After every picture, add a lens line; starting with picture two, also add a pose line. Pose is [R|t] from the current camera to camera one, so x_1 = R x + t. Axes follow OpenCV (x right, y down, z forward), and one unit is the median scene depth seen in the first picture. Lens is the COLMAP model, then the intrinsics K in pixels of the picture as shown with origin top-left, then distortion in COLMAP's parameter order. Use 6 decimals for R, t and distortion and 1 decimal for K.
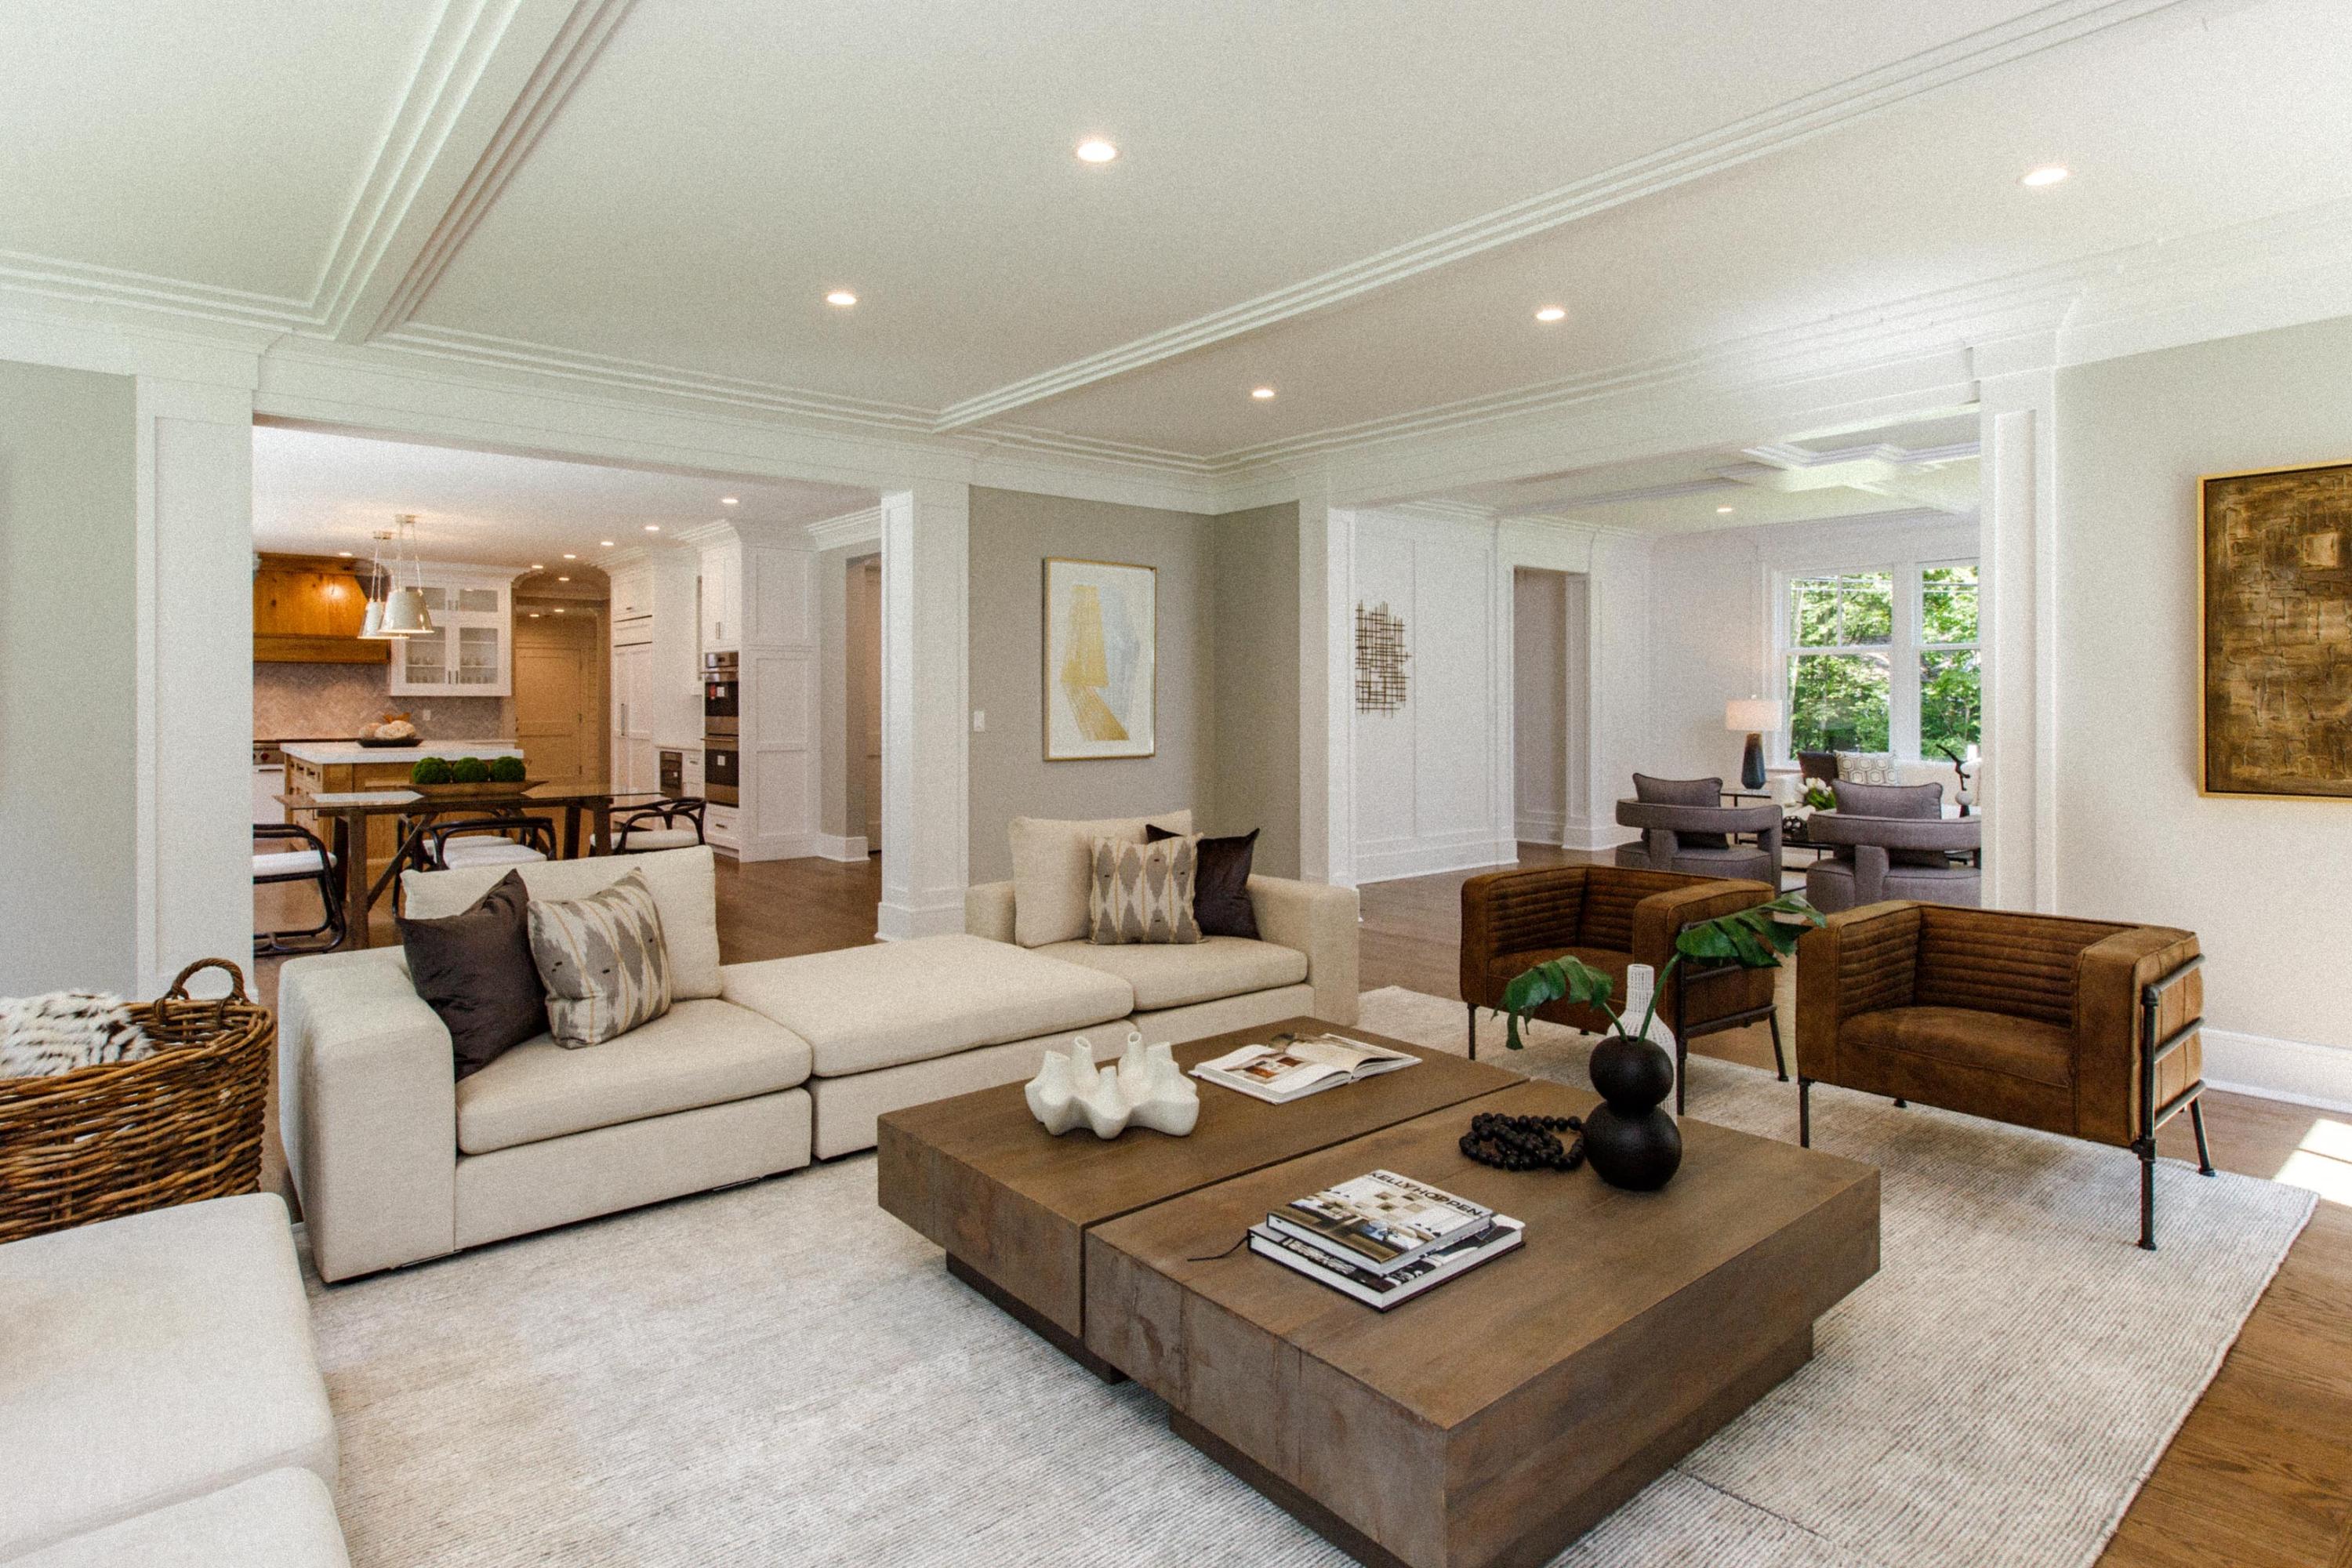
lens RADIAL K [[1276.4, 0, 1211.8], [0, 1276.4, 701.9], [0, 0, 1]] dist [-0.033408, -0.000500]
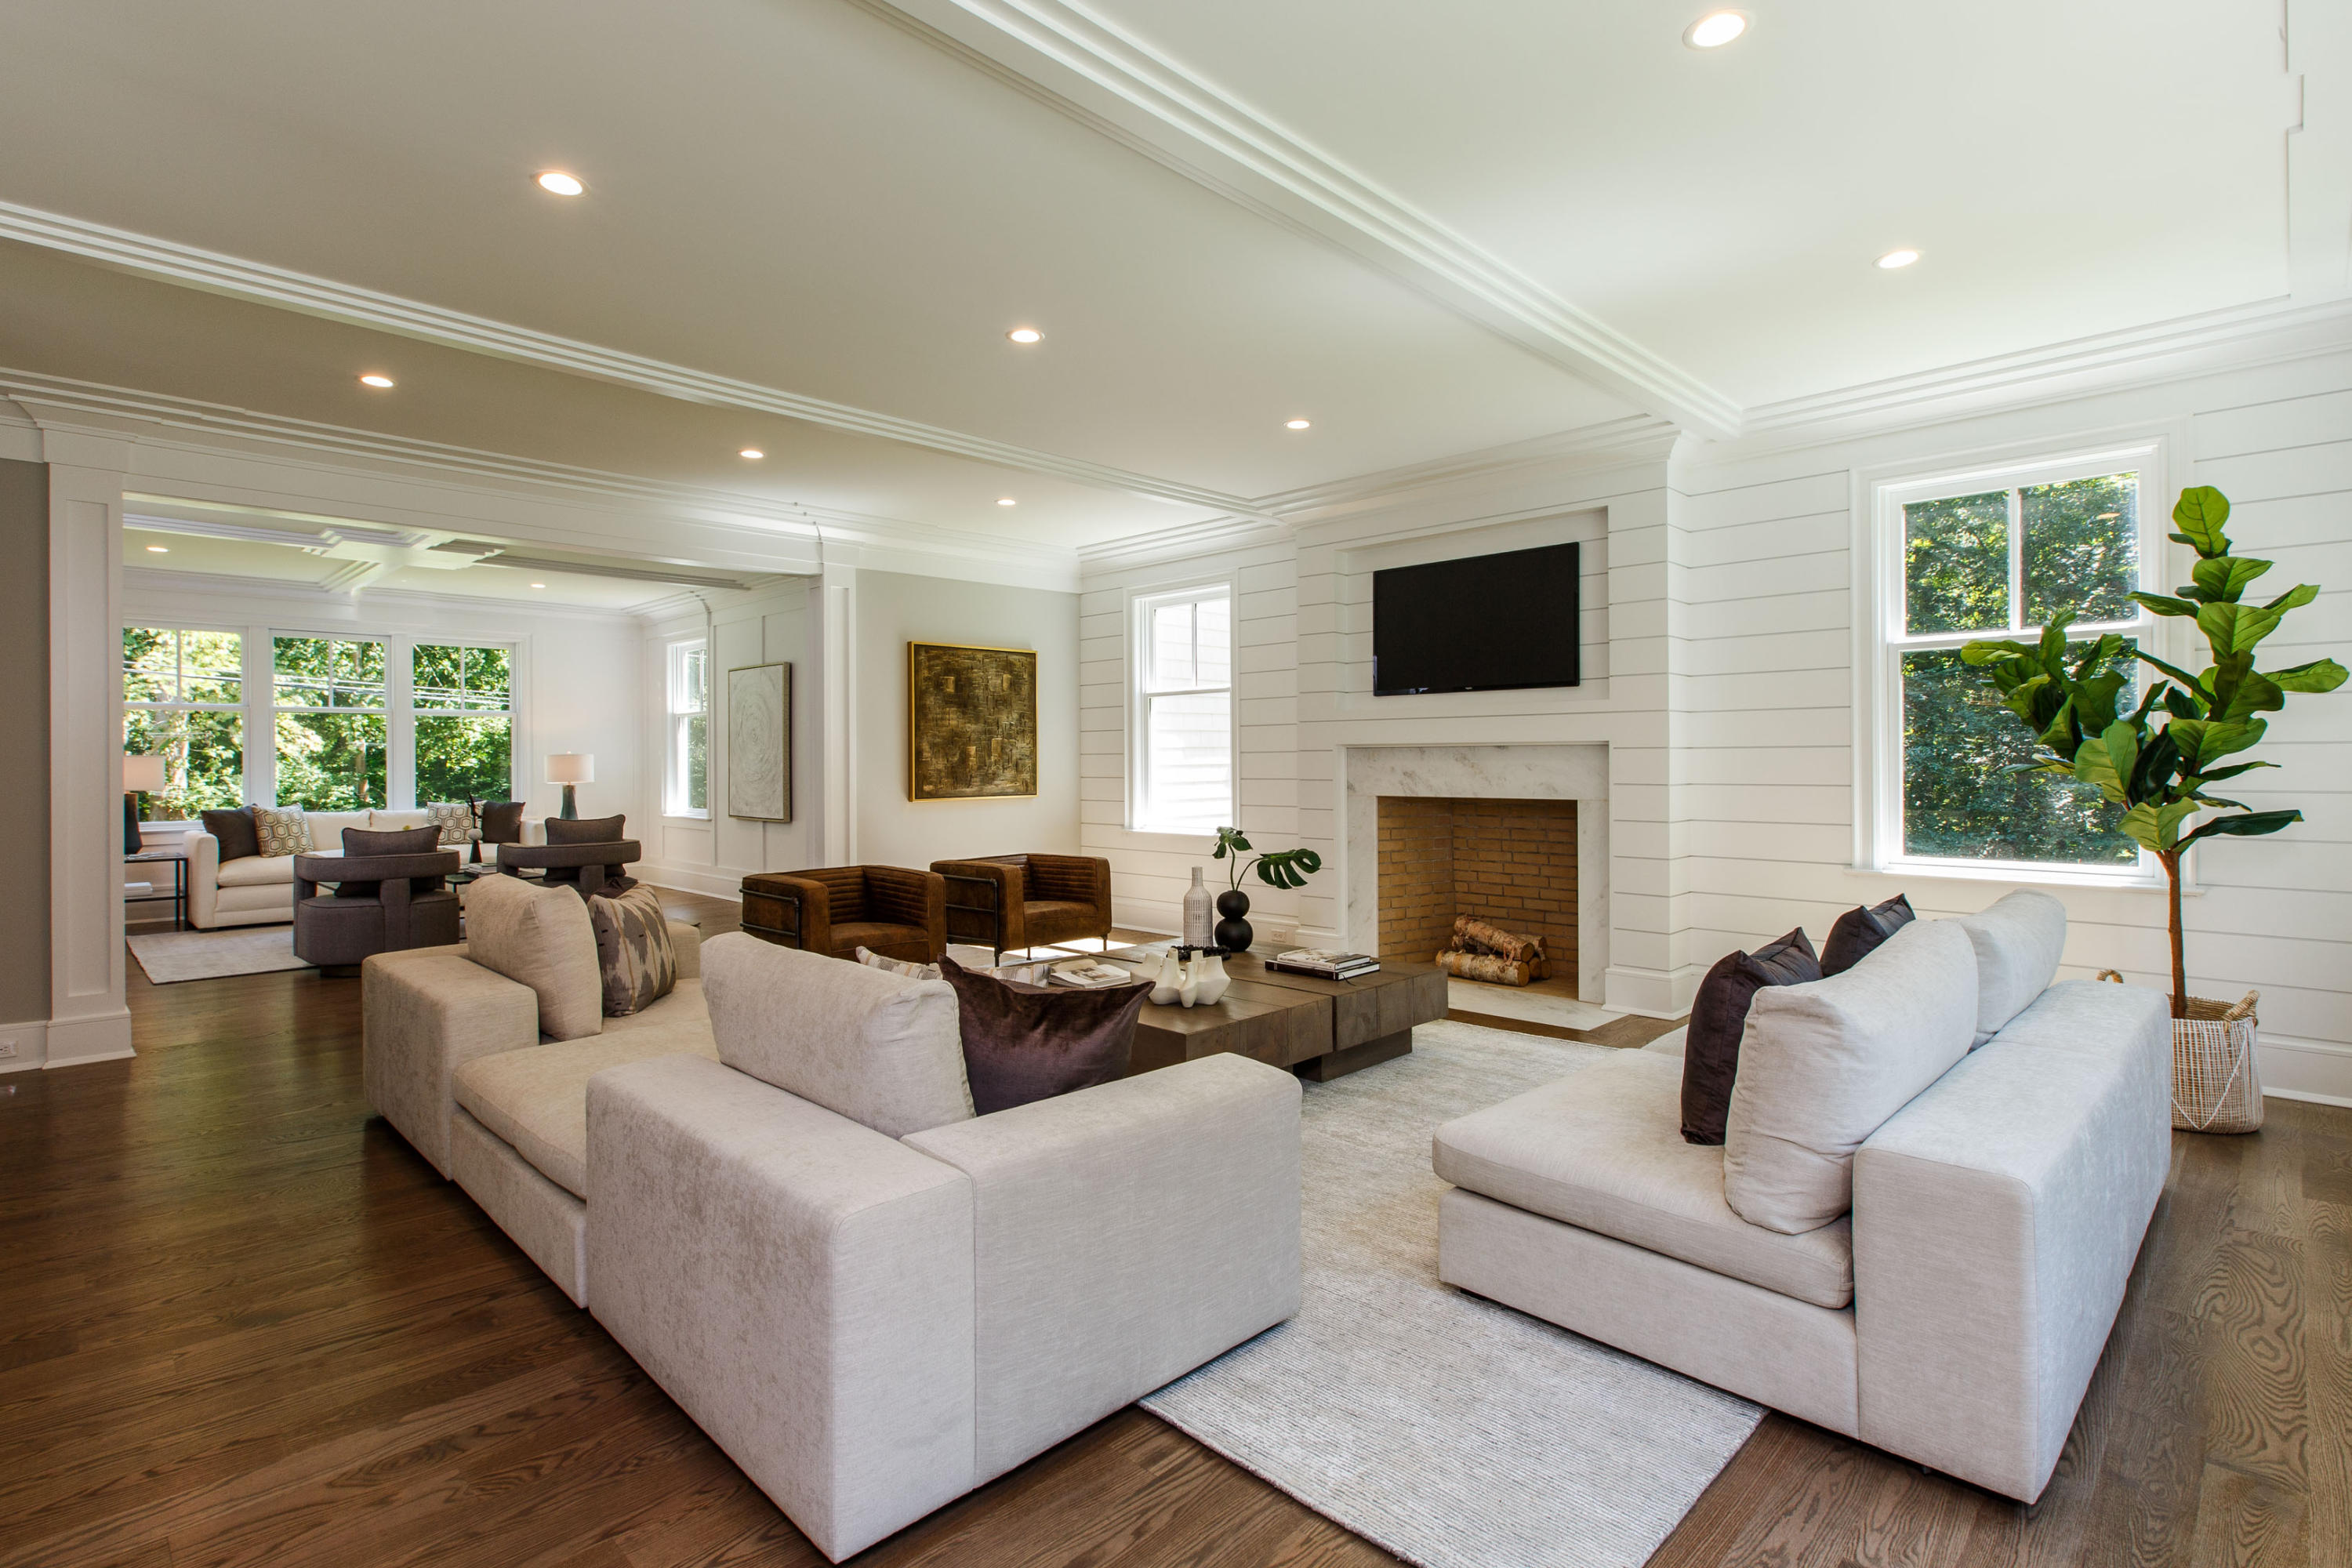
lens RADIAL K [[1078.1, 0, 1168.0], [0, 1078.1, 772.4], [0, 0, 1]] dist [-0.000776, -0.000194]
pose [[-0.075849, -0.010964, 0.997059, -1.970943], [0.005831, 0.999918, 0.011439, 0.022703], [-0.997102, 0.006682, -0.075779, 1.491707]]
